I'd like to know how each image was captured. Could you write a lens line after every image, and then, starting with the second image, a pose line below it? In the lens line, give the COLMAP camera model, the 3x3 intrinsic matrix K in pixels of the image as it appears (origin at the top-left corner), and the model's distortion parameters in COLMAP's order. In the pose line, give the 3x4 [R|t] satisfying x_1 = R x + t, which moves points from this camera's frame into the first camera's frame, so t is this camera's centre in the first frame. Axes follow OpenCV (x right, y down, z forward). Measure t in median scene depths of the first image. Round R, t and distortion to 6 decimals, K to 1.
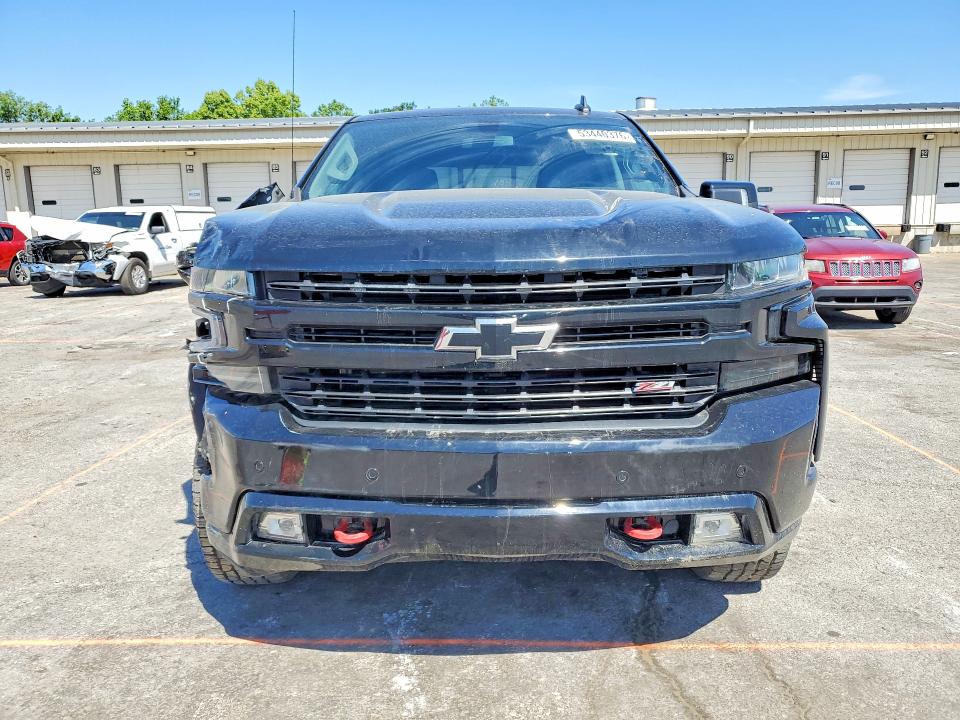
lens RADIAL K [[712.2, 0, 492.0], [0, 712.2, 363.9], [0, 0, 1]] dist [0.004027, 0.003354]
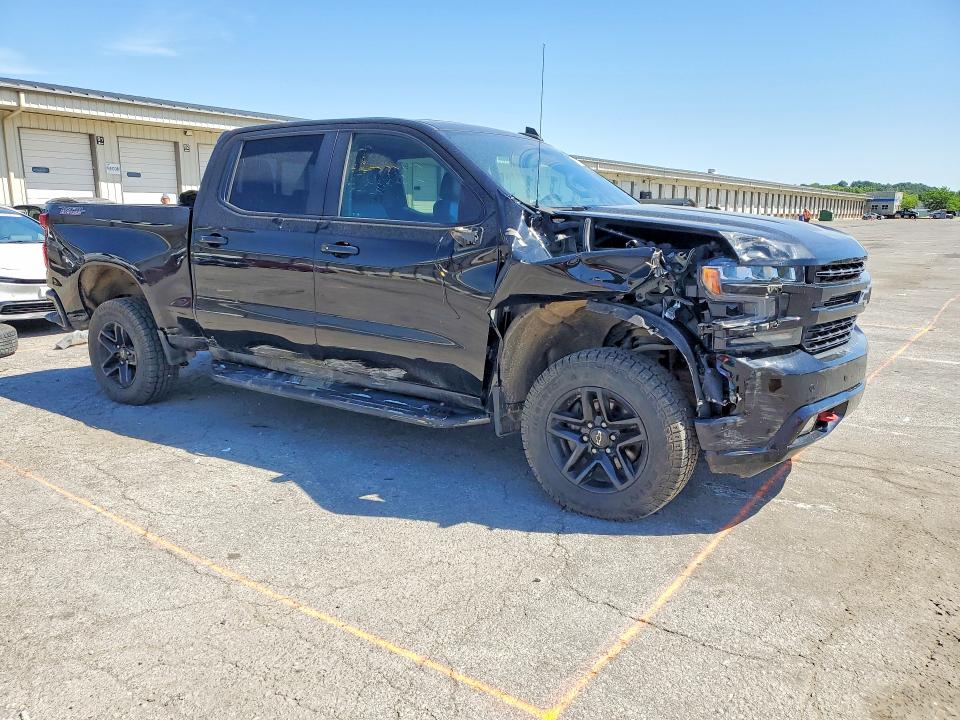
lens RADIAL K [[691.3, 0, 495.2], [0, 691.3, 354.1], [0, 0, 1]] dist [0.007178, -0.003862]
pose [[0.580248, -0.139102, 0.802473, -1.371872], [0.130281, 0.988472, 0.077141, -0.085996], [-0.803952, 0.059786, 0.591681, 0.473947]]
